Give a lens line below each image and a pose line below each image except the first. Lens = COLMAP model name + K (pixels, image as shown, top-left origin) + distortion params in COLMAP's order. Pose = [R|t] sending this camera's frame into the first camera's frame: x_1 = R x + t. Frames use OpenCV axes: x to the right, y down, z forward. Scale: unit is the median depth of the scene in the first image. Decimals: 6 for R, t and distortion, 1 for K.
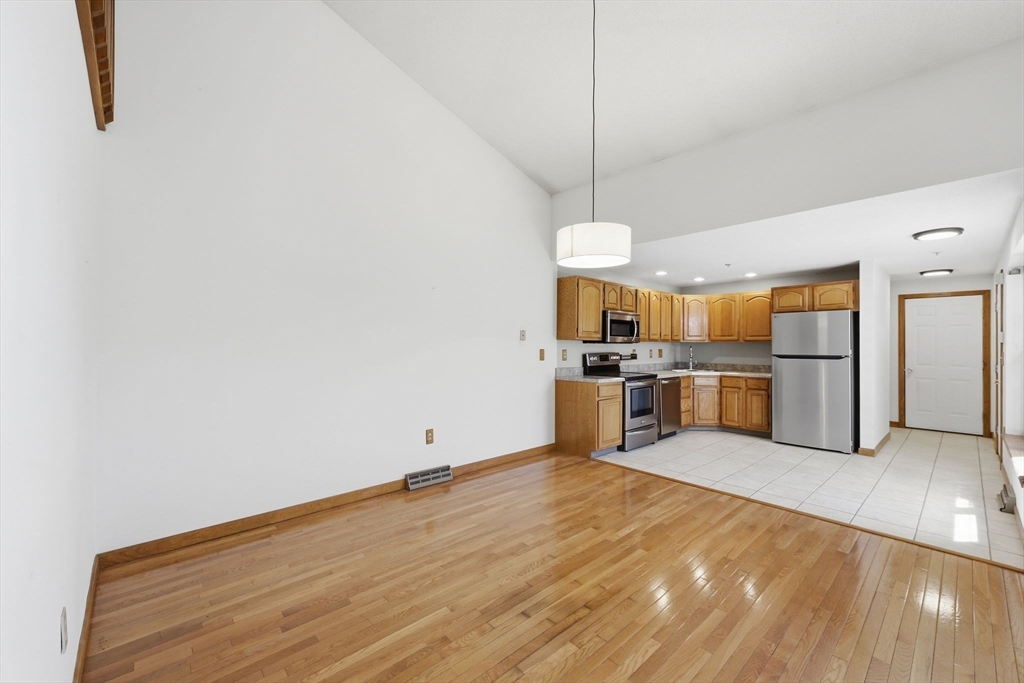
lens RADIAL K [[415.2, 0, 513.0], [0, 415.2, 341.5], [0, 0, 1]] dist [-0.001908, 0.000758]
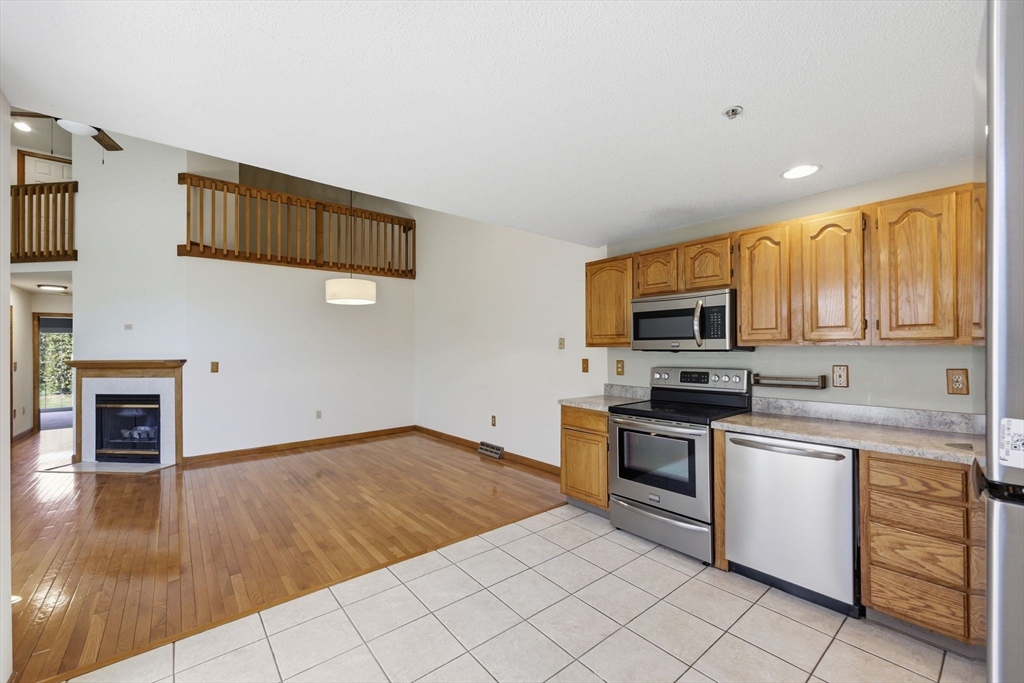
lens RADIAL K [[415.2, 0, 511.9], [0, 415.2, 345.0], [0, 0, 1]] dist [-0.001908, 0.000758]
pose [[-0.051706, -0.013303, -0.998574, 0.840302], [0.014048, 0.999803, -0.014047, 0.000362], [0.998564, -0.014754, -0.051509, 0.824395]]
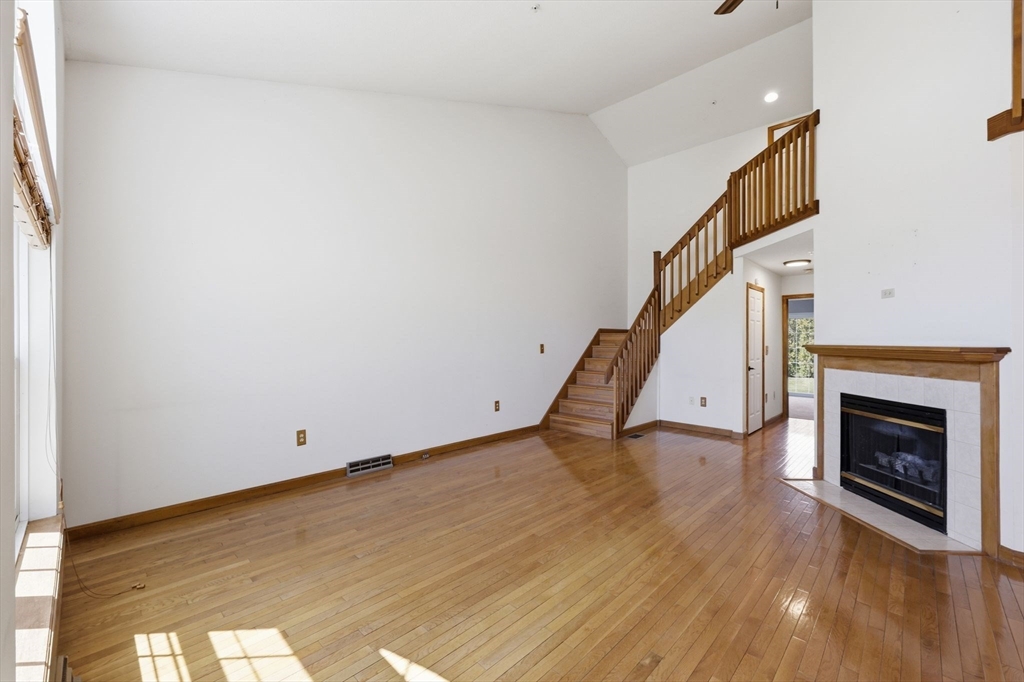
lens RADIAL K [[415.2, 0, 509.1], [0, 415.2, 339.4], [0, 0, 1]] dist [-0.001908, 0.000758]
pose [[-0.998334, -0.006543, -0.057331, 0.510817], [-0.006139, 0.999955, -0.007207, 0.007475], [0.057376, -0.006843, -0.998329, 0.457861]]
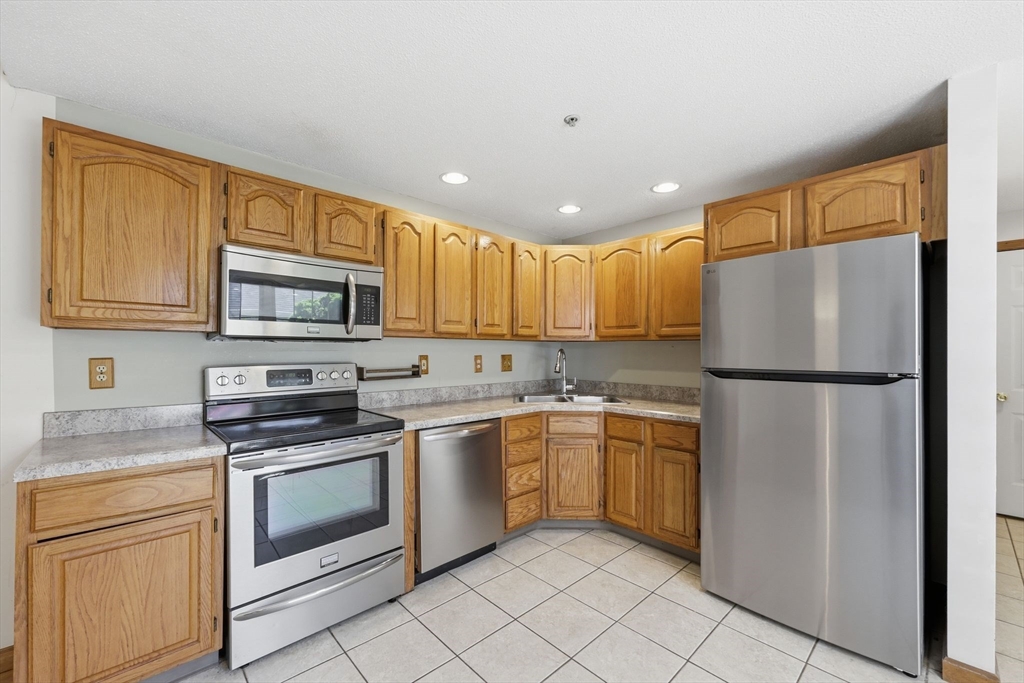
lens RADIAL K [[415.2, 0, 513.0], [0, 415.2, 349.9], [0, 0, 1]] dist [-0.001908, 0.000758]
pose [[0.999905, -0.002171, 0.013613, 0.453750], [0.002068, 0.999970, 0.007524, 0.010973], [-0.013629, -0.007496, 0.999879, 0.627245]]
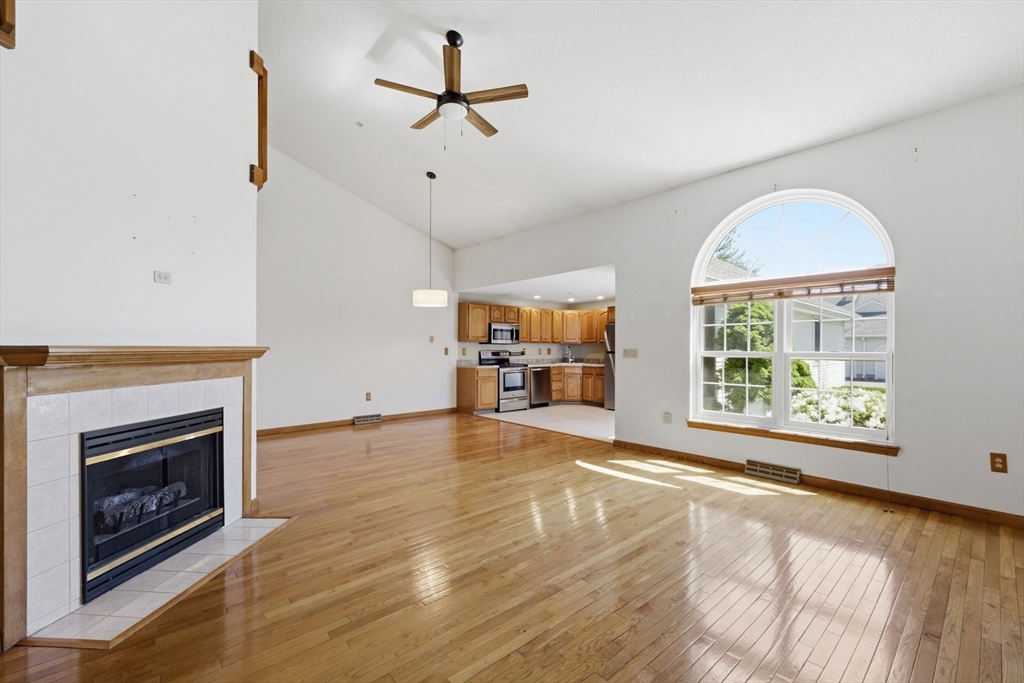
lens RADIAL K [[427.9, 0, 510.9], [0, 427.9, 347.1], [0, 0, 1]] dist [-0.000375, 0.000512]
pose [[0.999869, -0.002499, -0.015980, 0.316331], [0.002570, 0.999987, 0.004430, 0.008701], [0.015969, -0.004471, 0.999862, -0.588795]]
